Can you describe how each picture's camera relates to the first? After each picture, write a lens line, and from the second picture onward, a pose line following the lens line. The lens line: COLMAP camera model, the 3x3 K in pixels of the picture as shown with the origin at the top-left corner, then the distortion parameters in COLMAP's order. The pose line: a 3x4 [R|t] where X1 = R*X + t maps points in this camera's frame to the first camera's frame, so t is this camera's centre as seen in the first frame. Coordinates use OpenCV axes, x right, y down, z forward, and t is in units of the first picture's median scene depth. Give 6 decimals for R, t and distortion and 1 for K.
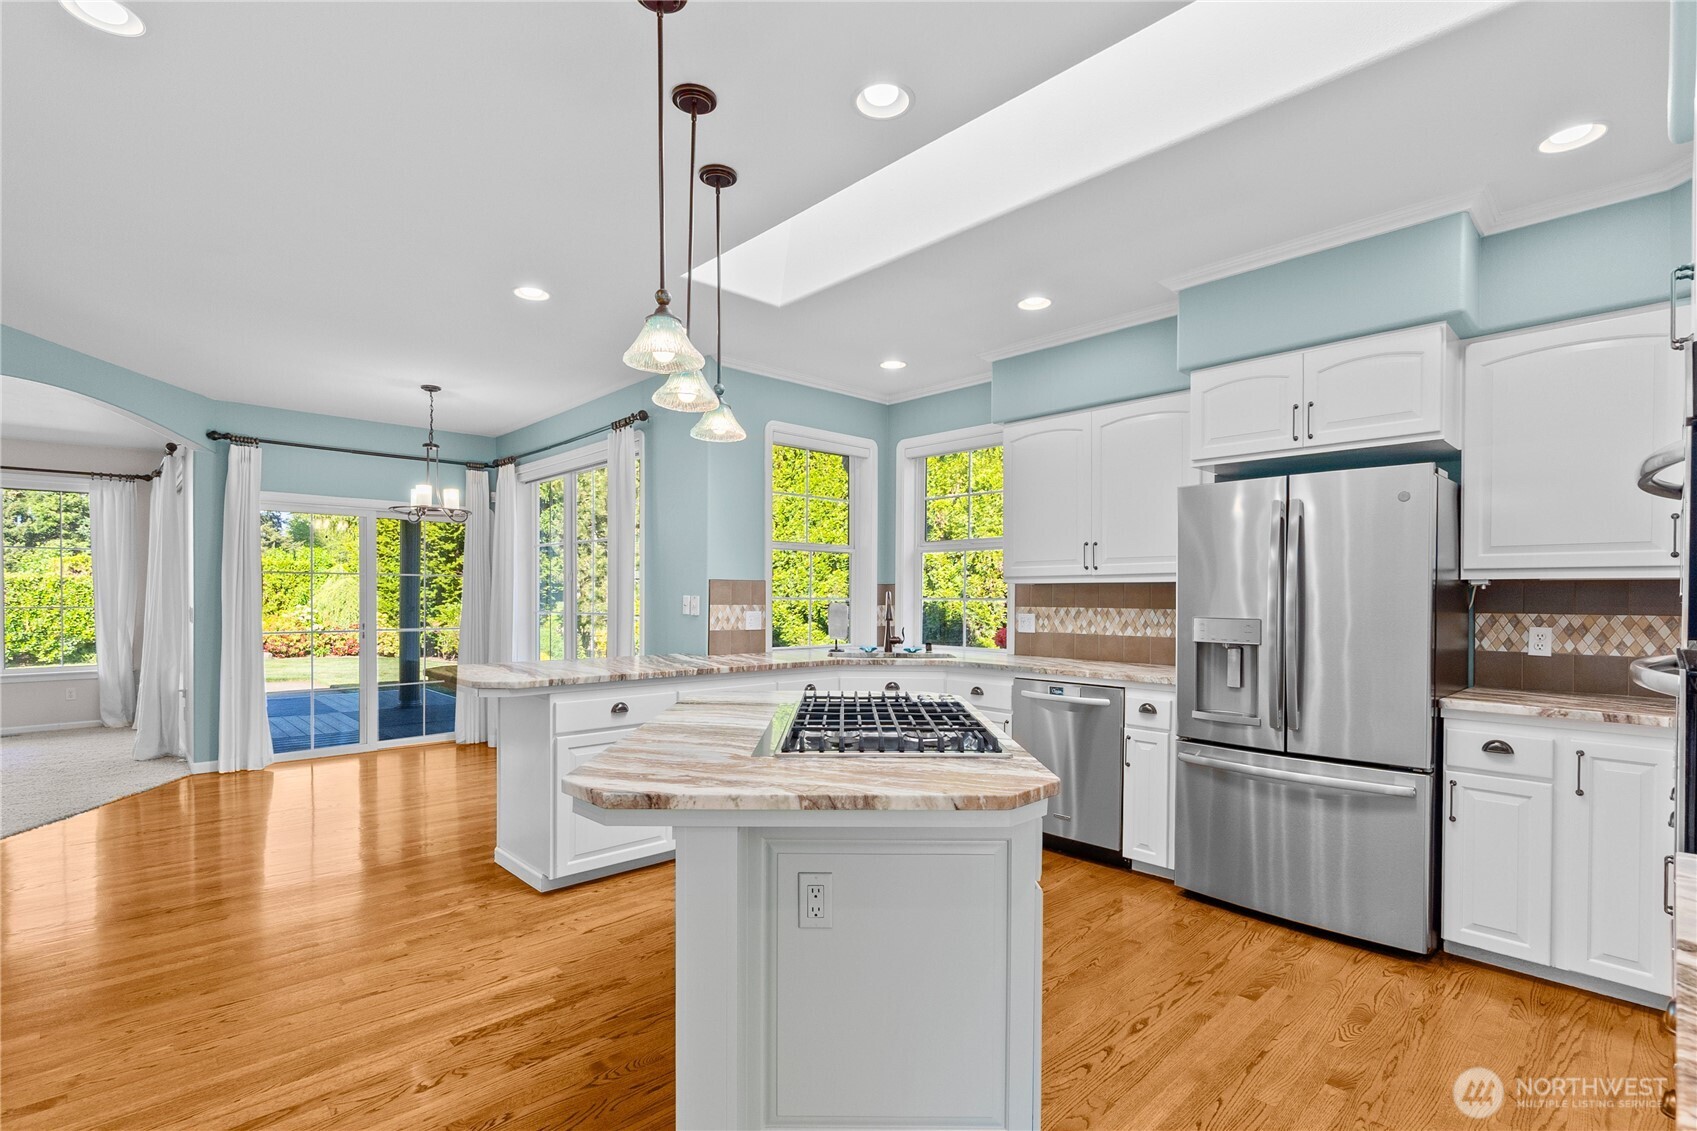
lens RADIAL K [[805.9, 0, 858.0], [0, 805.9, 603.5], [0, 0, 1]] dist [-0.004893, 0.000786]
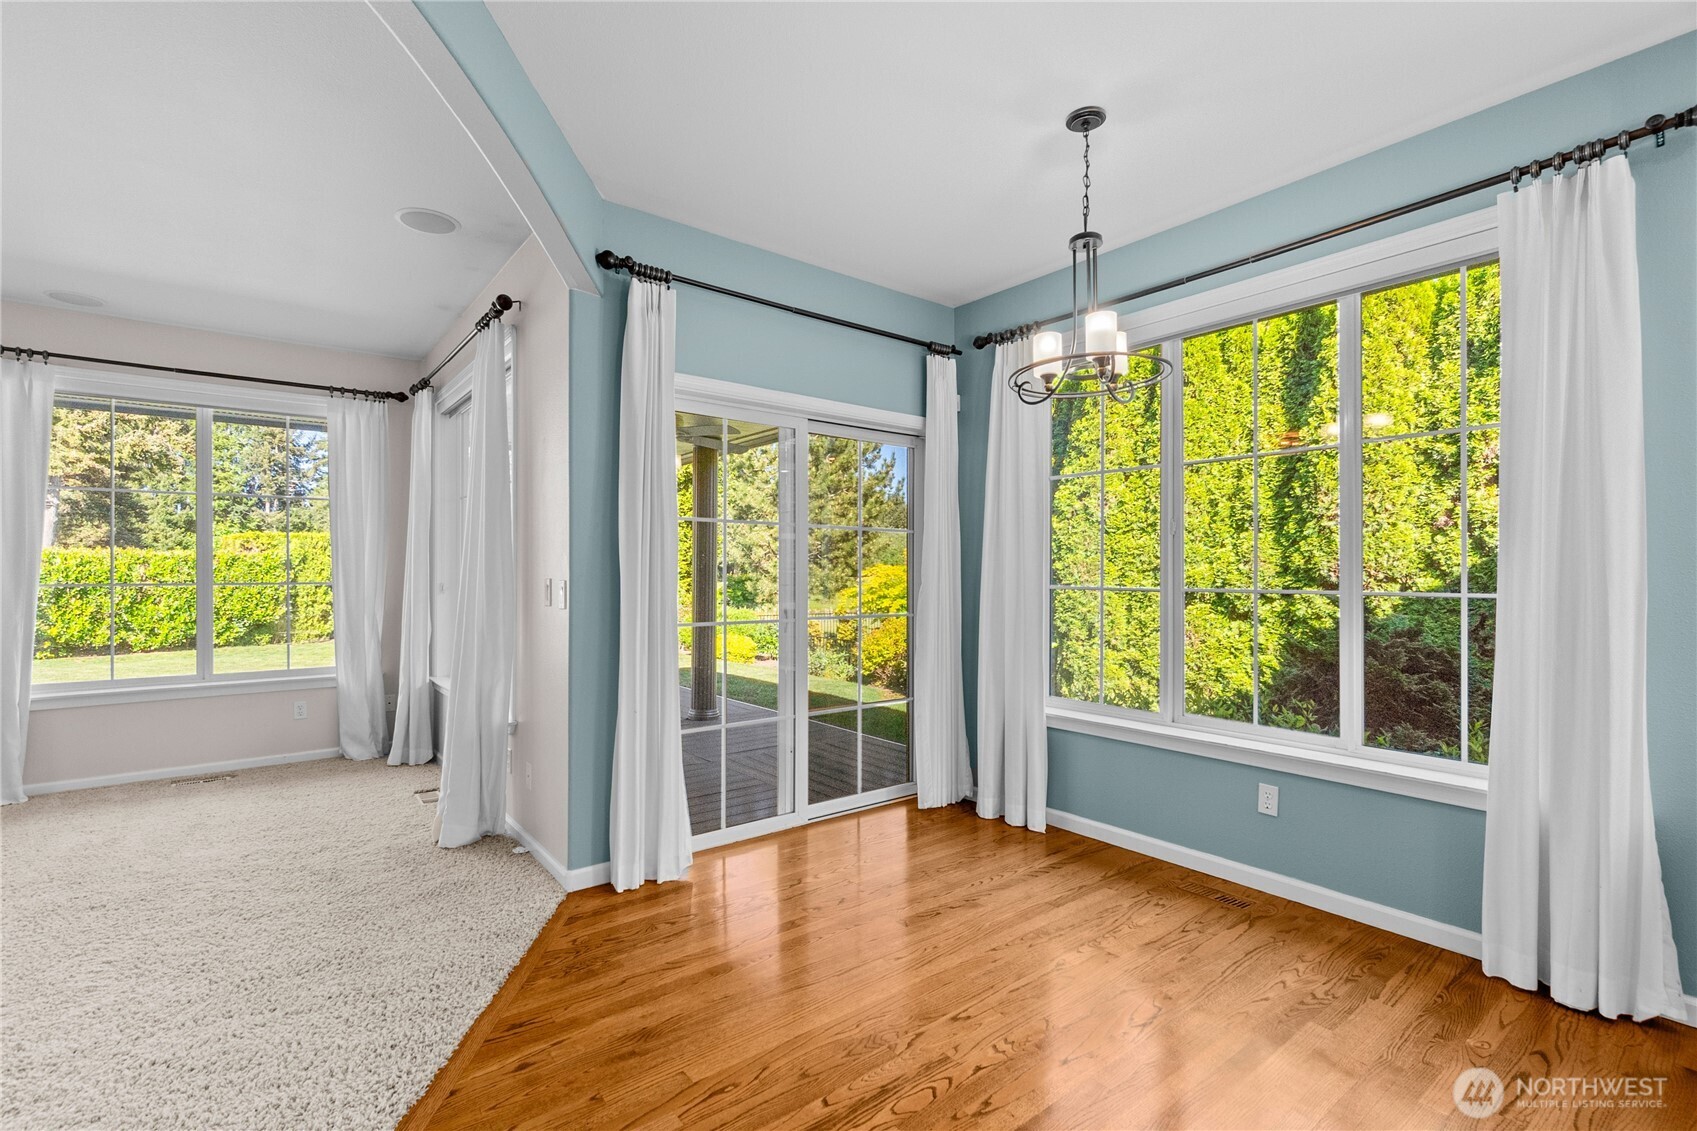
lens RADIAL K [[747.3, 0, 837.8], [0, 747.3, 573.0], [0, 0, 1]] dist [-0.001394, -0.001059]
pose [[0.996815, -0.004148, -0.079636, -0.470696], [0.003103, 0.999908, -0.013240, 0.006091], [0.079683, 0.012951, 0.996736, 0.399079]]
